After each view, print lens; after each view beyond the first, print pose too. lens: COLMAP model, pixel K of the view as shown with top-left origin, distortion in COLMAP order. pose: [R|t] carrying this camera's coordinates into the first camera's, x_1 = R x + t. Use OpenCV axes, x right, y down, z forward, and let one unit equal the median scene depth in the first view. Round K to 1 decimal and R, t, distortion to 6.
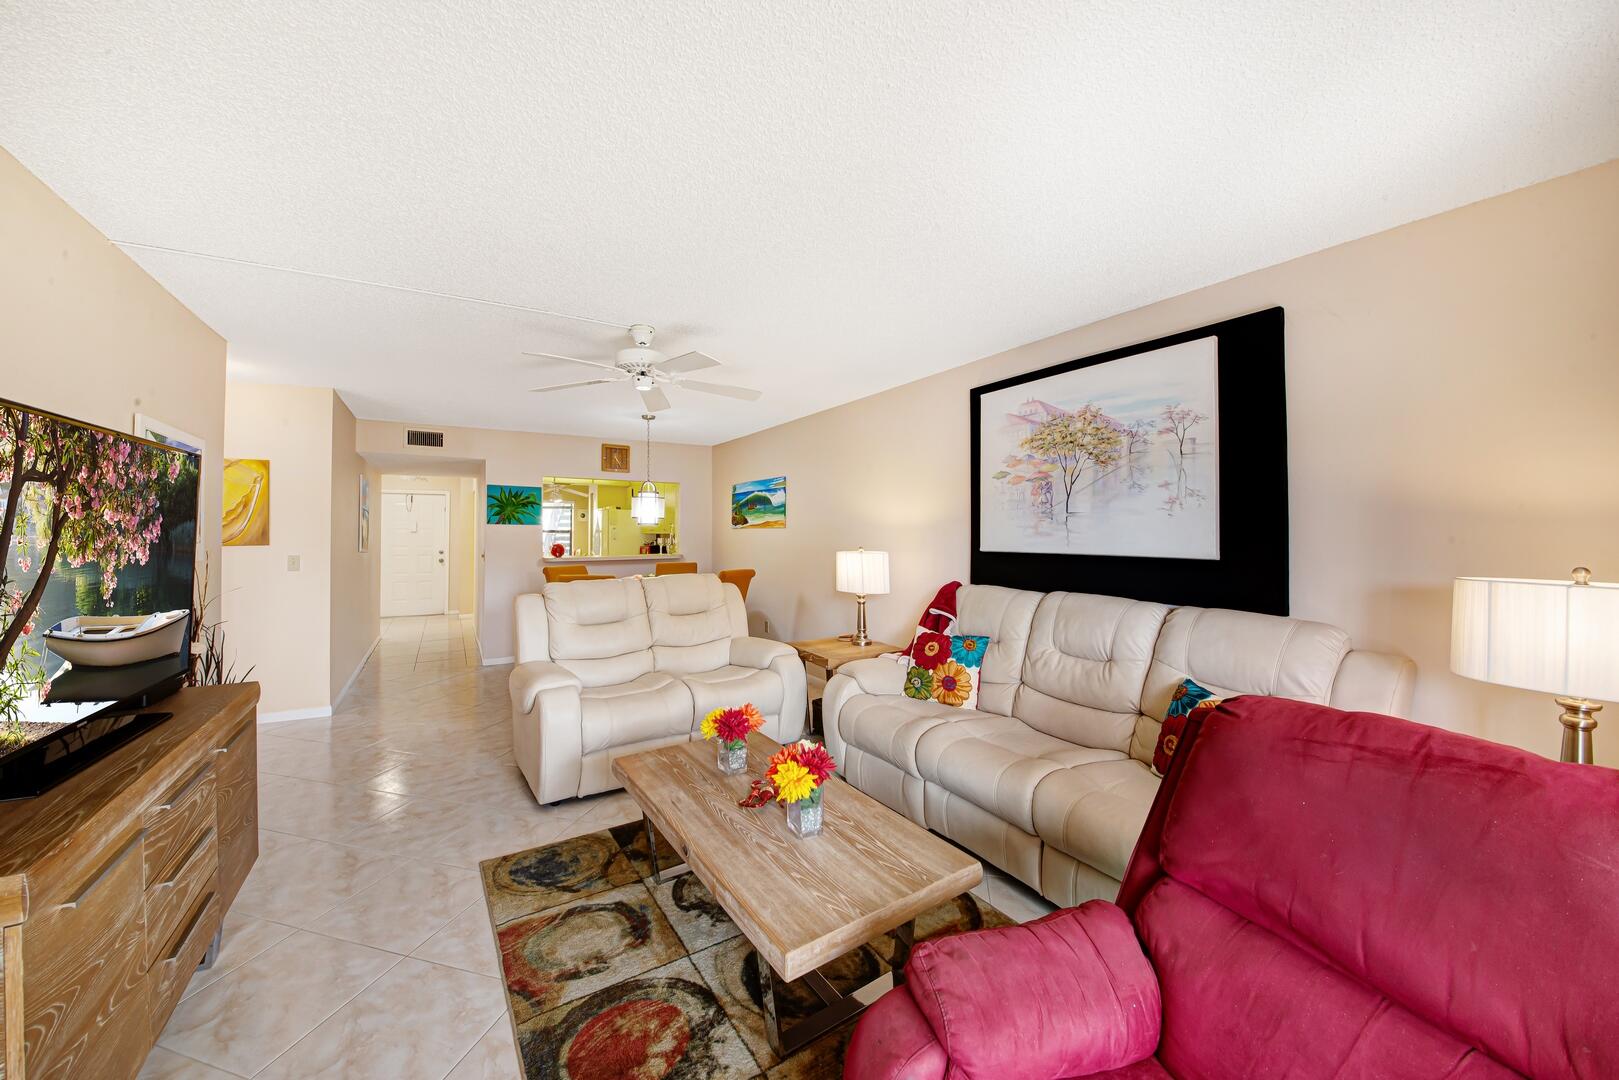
lens RADIAL K [[572.7, 0, 786.8], [0, 572.7, 527.2], [0, 0, 1]] dist [-0.001746, -0.000137]
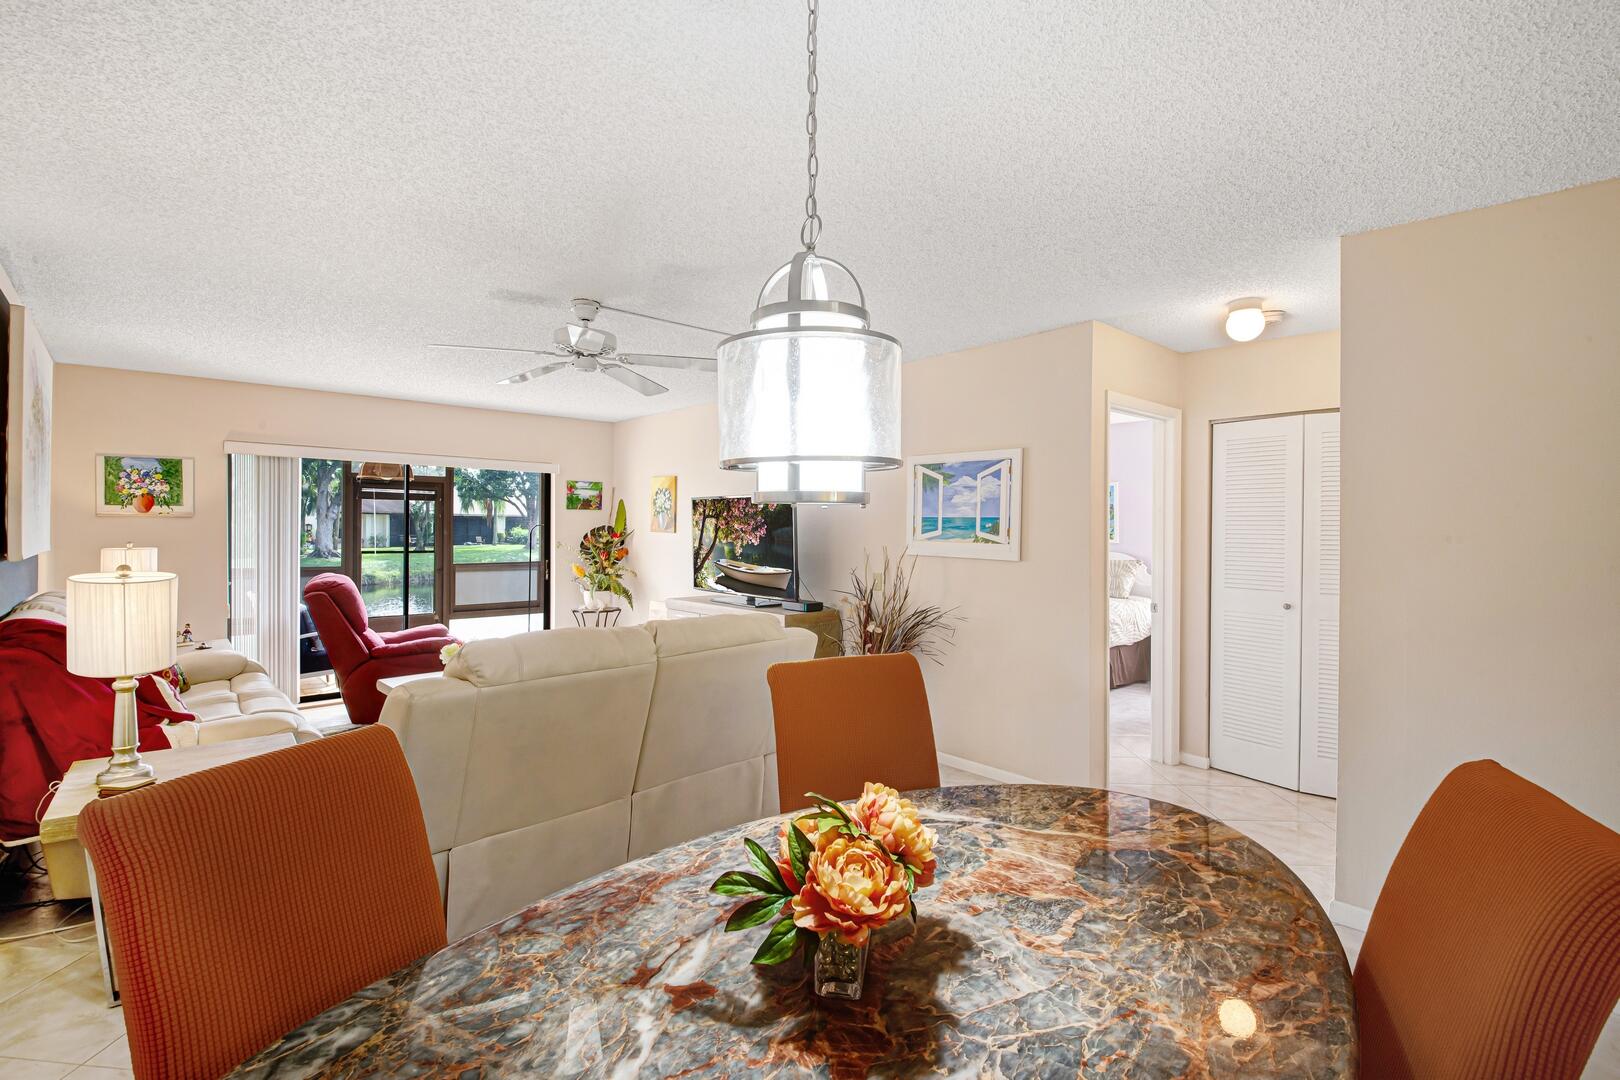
lens RADIAL K [[726.6, 0, 816.4], [0, 726.6, 524.5], [0, 0, 1]] dist [0.035152, -0.021401]
pose [[-0.973506, -0.007621, -0.228536, -0.391351], [-0.005383, 0.999931, -0.010417, 0.005432], [0.228600, -0.008911, -0.973480, 2.520816]]
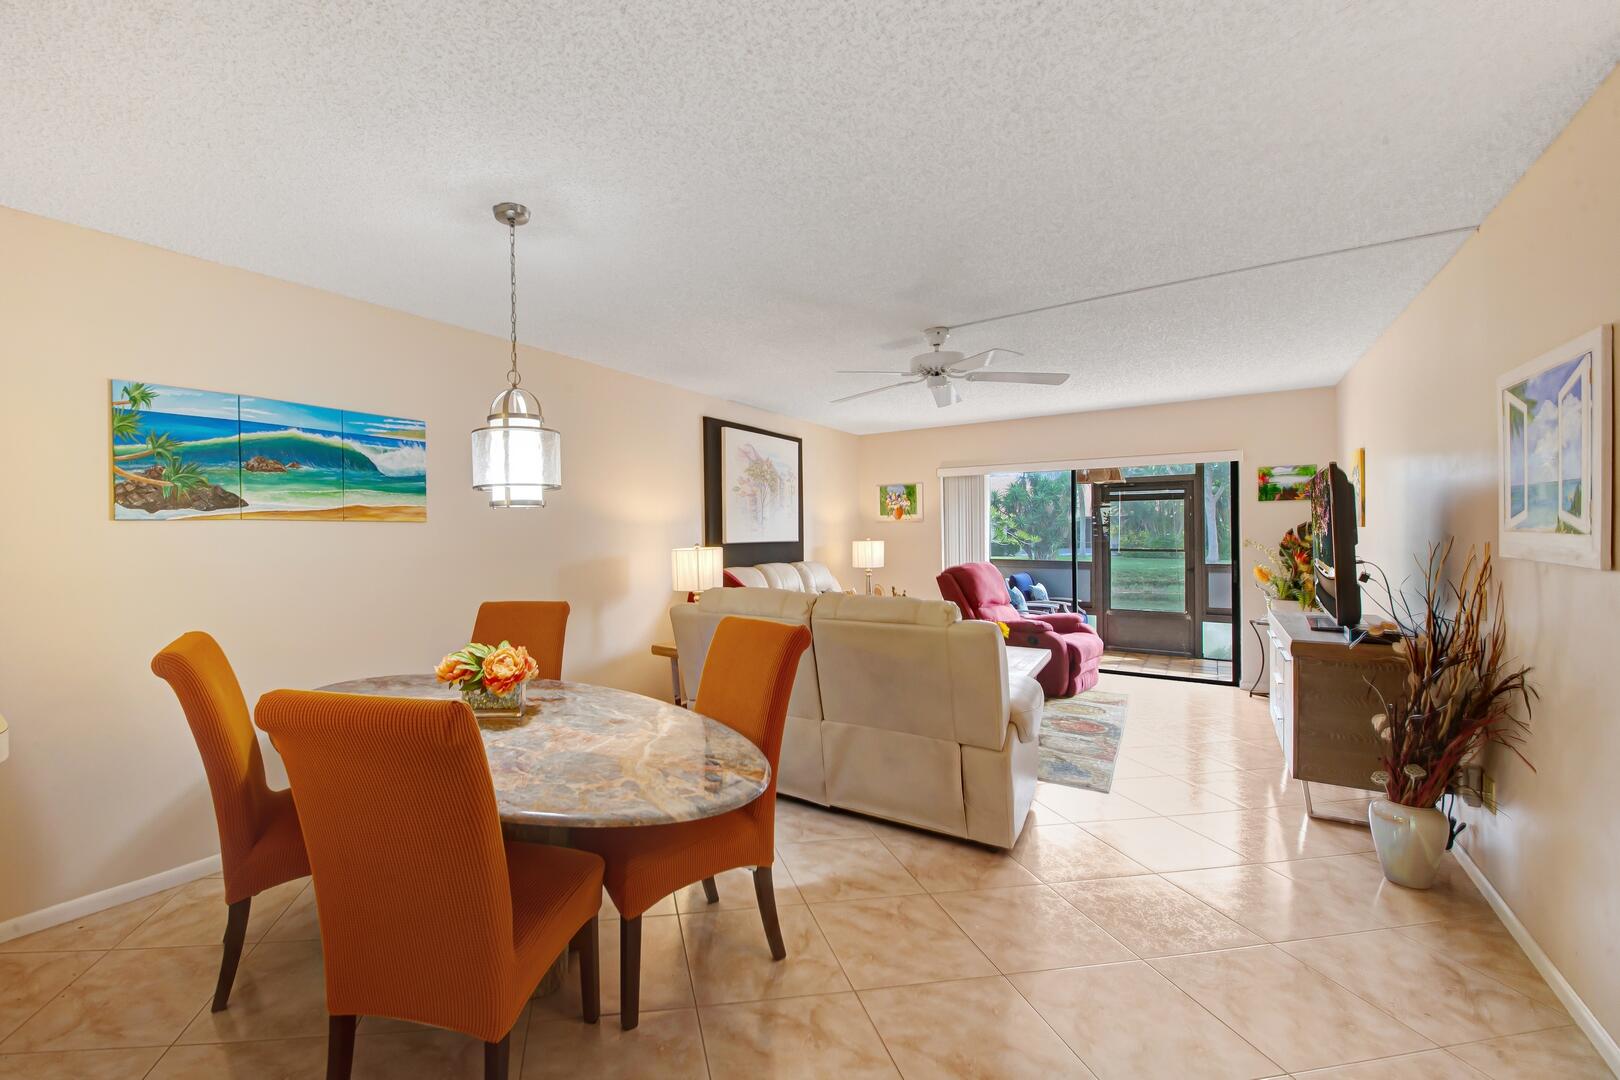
lens RADIAL K [[681.4, 0, 669.0], [0, 681.4, 538.6], [0, 0, 1]] dist [-0.001642, -0.000476]
pose [[-0.356308, -0.003070, 0.934363, -1.427626], [0.001117, 0.999992, 0.003712, 0.031785], [-0.934368, 0.002367, -0.356302, 2.190023]]
